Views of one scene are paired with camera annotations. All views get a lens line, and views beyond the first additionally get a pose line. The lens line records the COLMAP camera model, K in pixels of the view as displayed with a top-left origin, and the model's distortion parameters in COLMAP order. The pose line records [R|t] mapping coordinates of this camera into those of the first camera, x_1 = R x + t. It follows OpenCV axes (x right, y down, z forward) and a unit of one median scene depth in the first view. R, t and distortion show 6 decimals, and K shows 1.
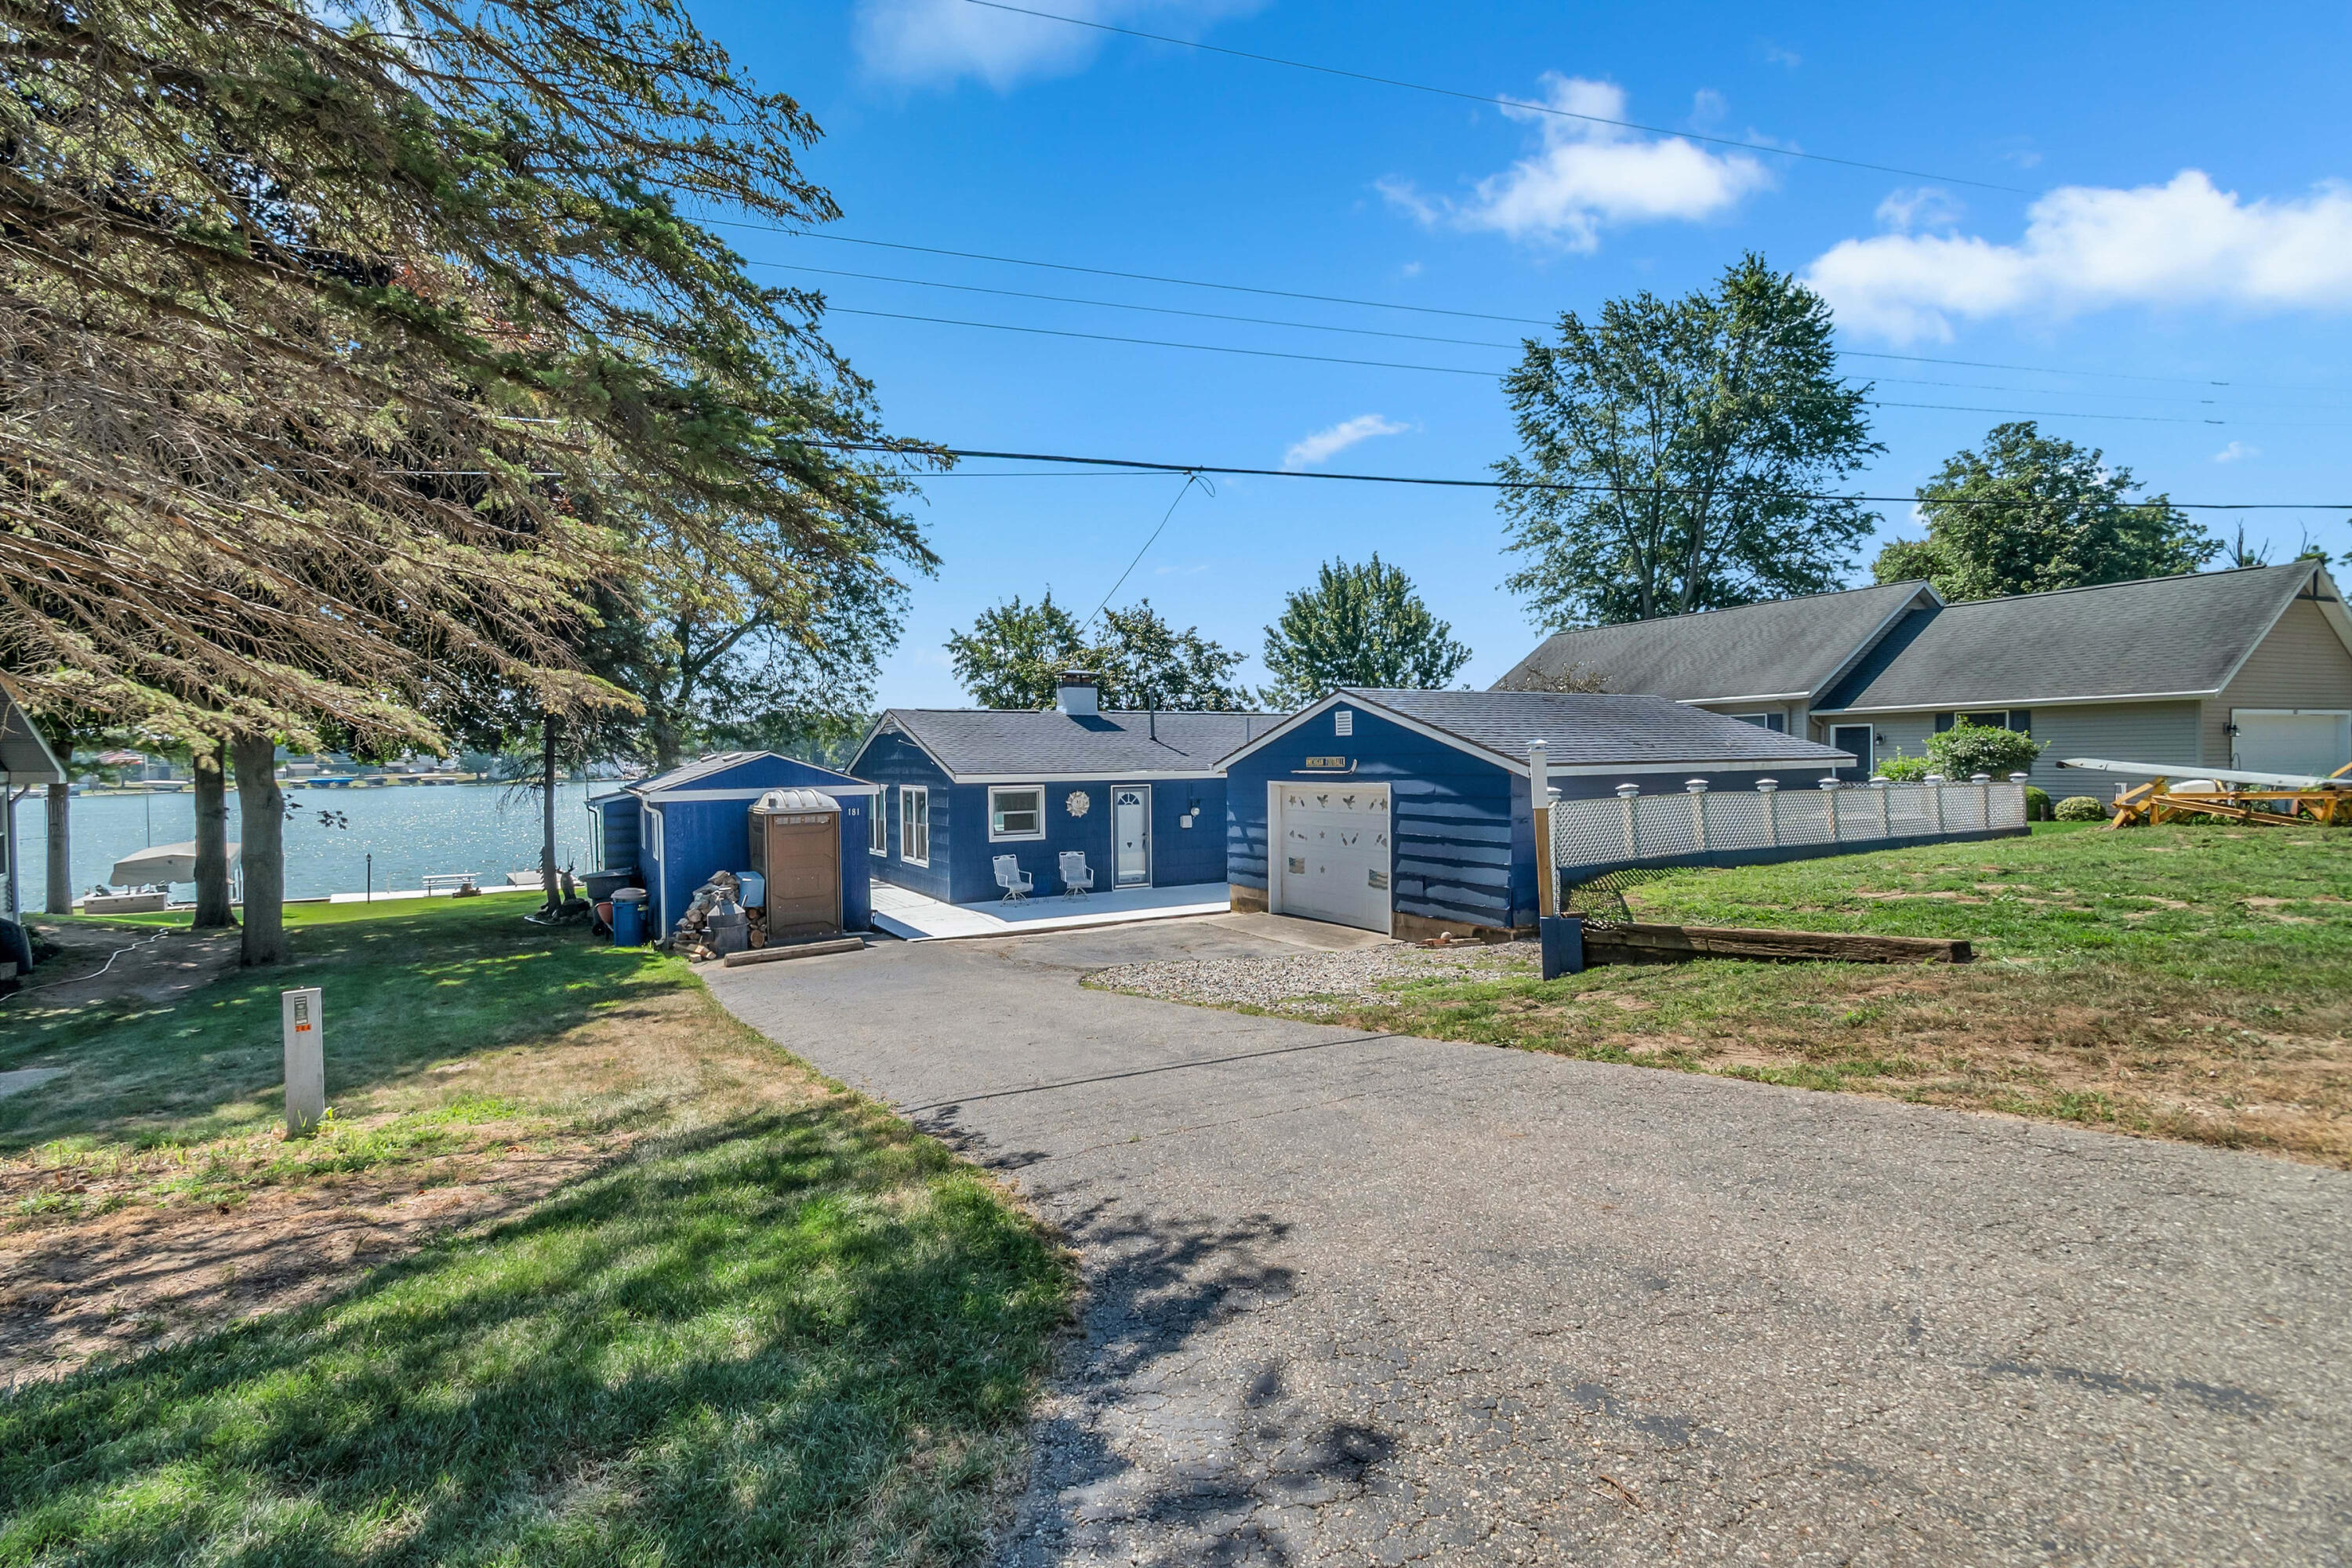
lens RADIAL K [[1037.0, 0, 1137.8], [0, 1037.0, 765.4], [0, 0, 1]] dist [-0.000687, -0.001142]
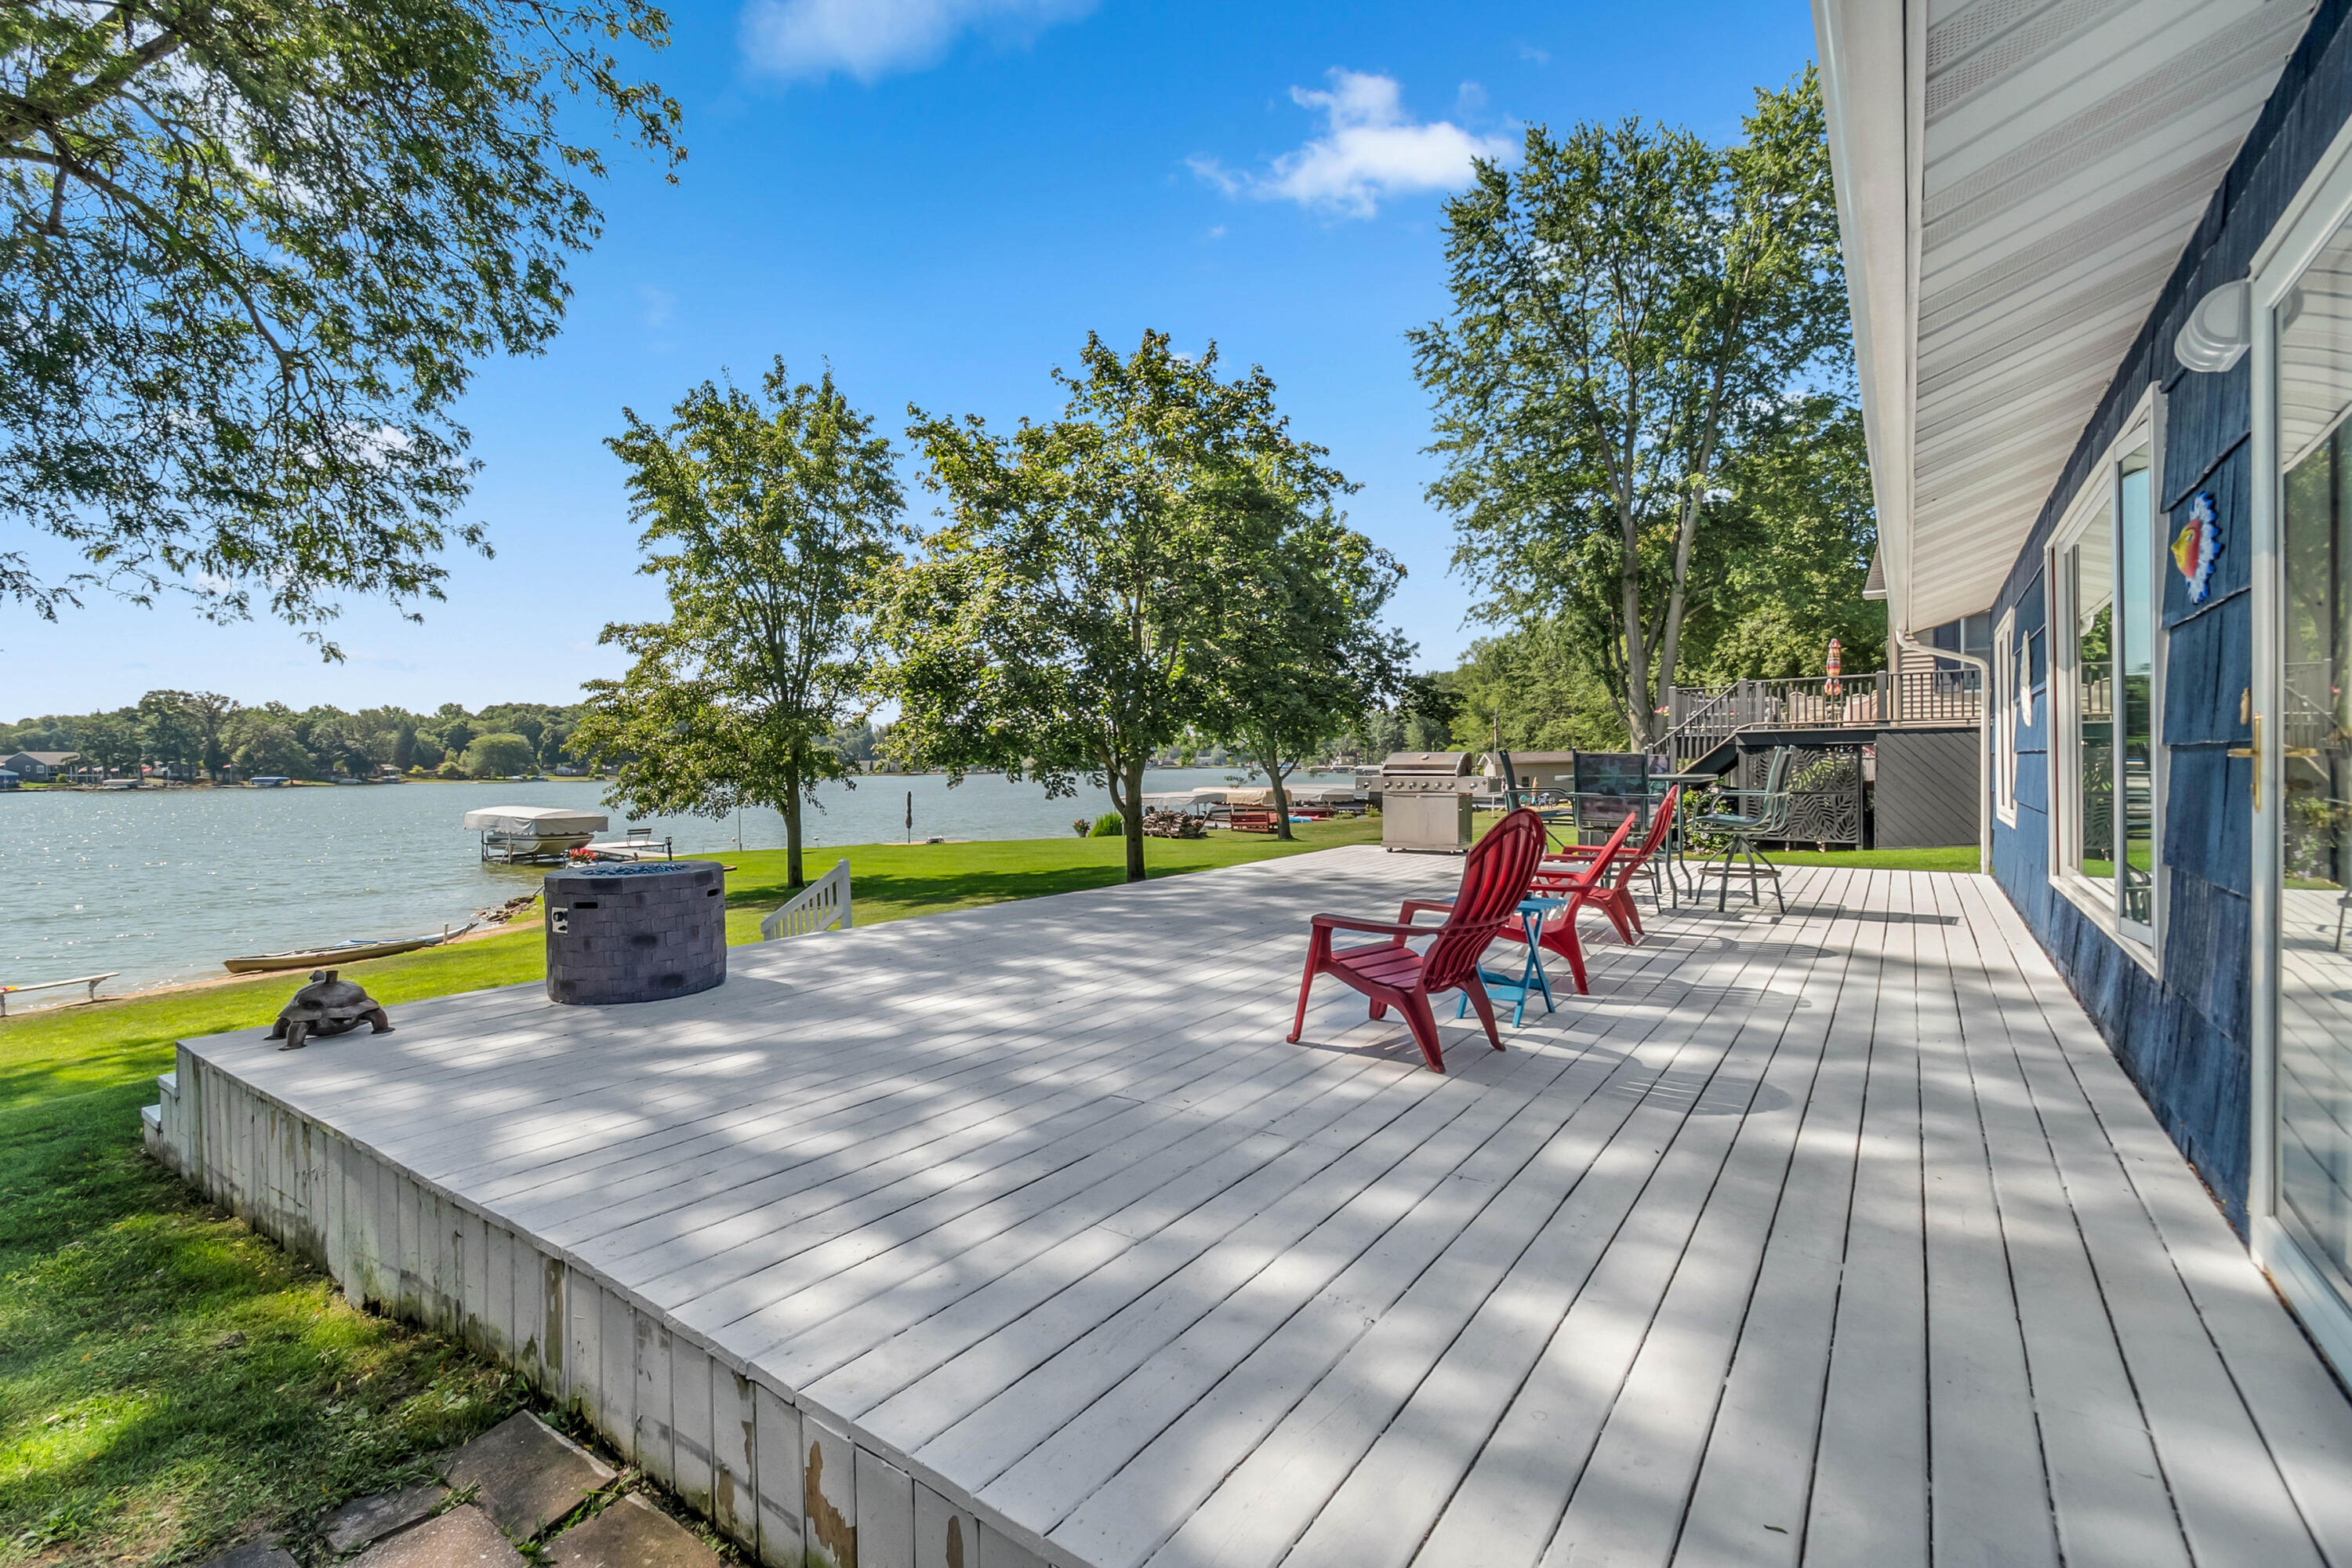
lens RADIAL K [[1024.0, 0, 1117.2], [0, 1024.0, 783.4], [0, 0, 1]] dist [0.000879, -0.009746]
pose [[0.916871, 0.000407, 0.399183, -0.161788], [0.002057, 0.999981, -0.005743, 0.037620], [-0.399177, 0.006087, 0.916853, 0.498371]]
